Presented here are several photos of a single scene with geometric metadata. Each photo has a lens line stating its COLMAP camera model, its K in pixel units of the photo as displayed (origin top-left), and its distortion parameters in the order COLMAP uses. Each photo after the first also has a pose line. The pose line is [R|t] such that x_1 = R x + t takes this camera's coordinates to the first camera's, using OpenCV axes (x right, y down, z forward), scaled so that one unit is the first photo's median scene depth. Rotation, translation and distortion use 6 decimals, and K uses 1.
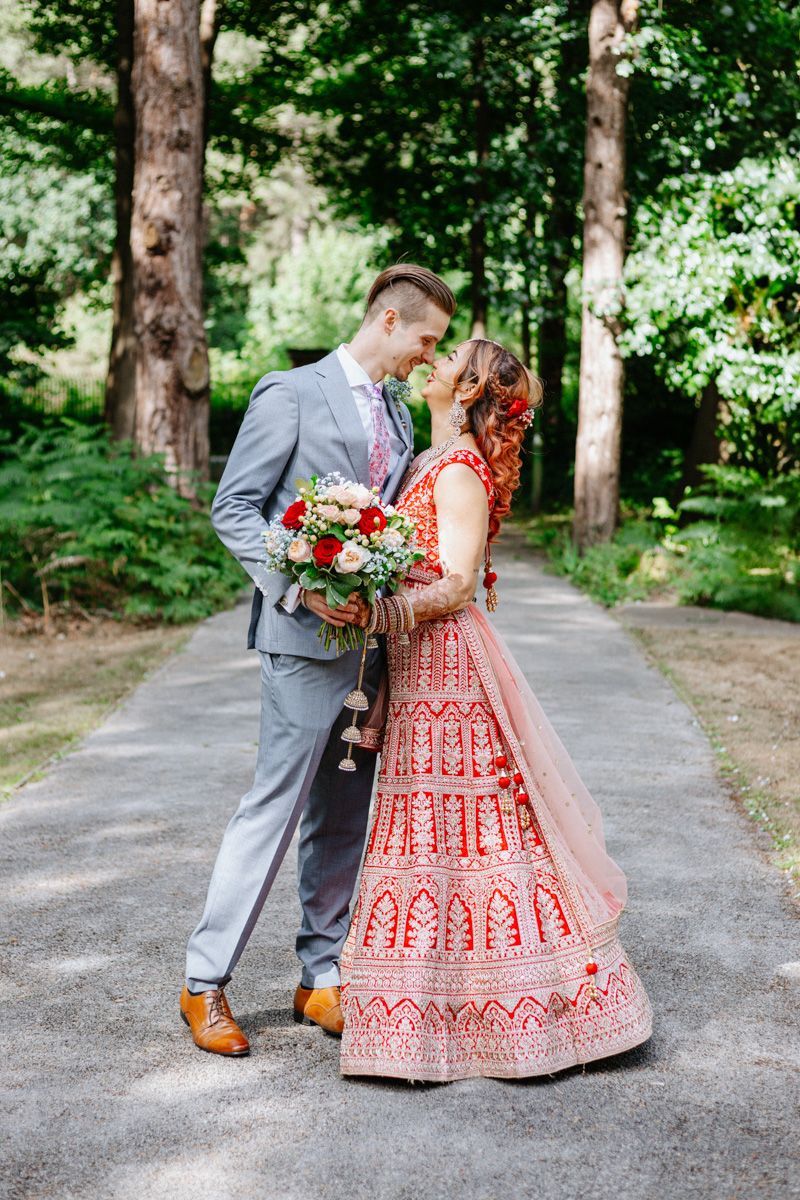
lens RADIAL K [[1786.6, 0, 400.3], [0, 1786.6, 599.7], [0, 0, 1]] dist [-0.144563, 0.000000]
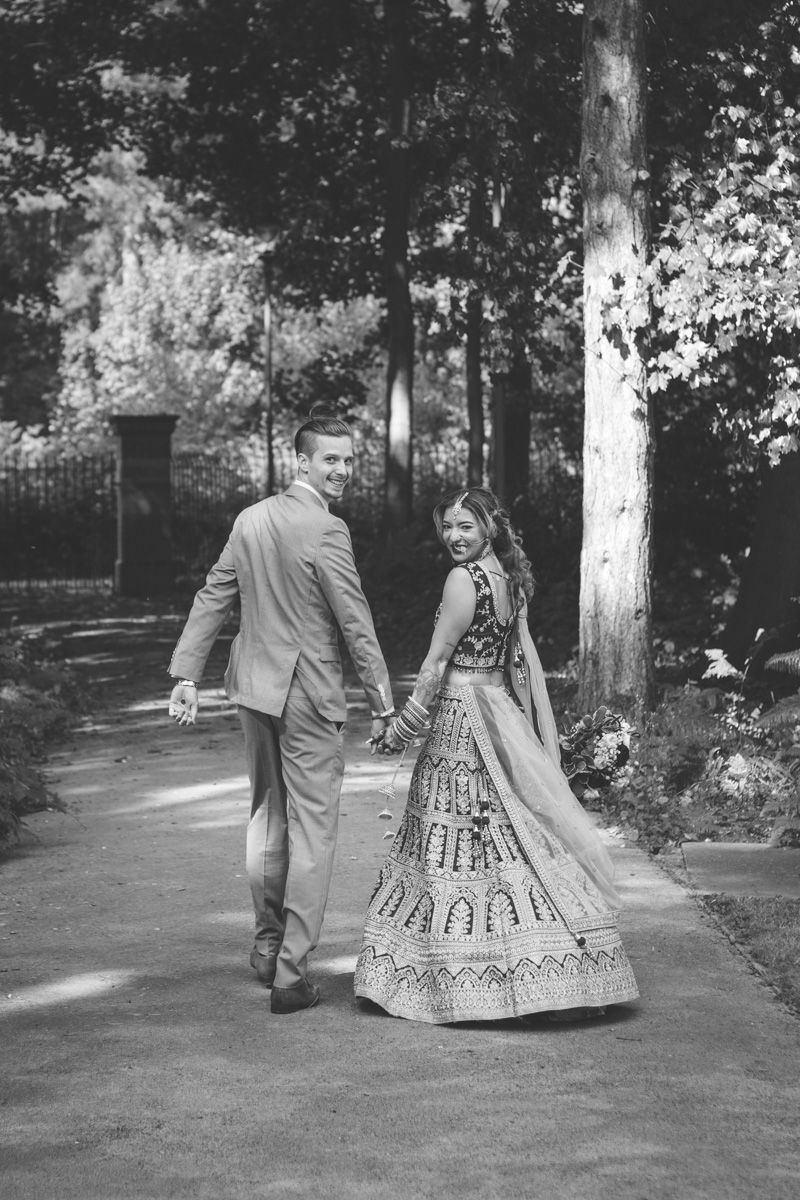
lens RADIAL K [[1786.6, 0, 398.1], [0, 1786.6, 598.6], [0, 0, 1]] dist [-0.144563, 0.000000]
pose [[0.997914, -0.010050, 0.063770, 0.000509], [0.013579, 0.998386, -0.055148, -0.033863], [-0.063113, 0.055899, 0.996440, 0.327138]]
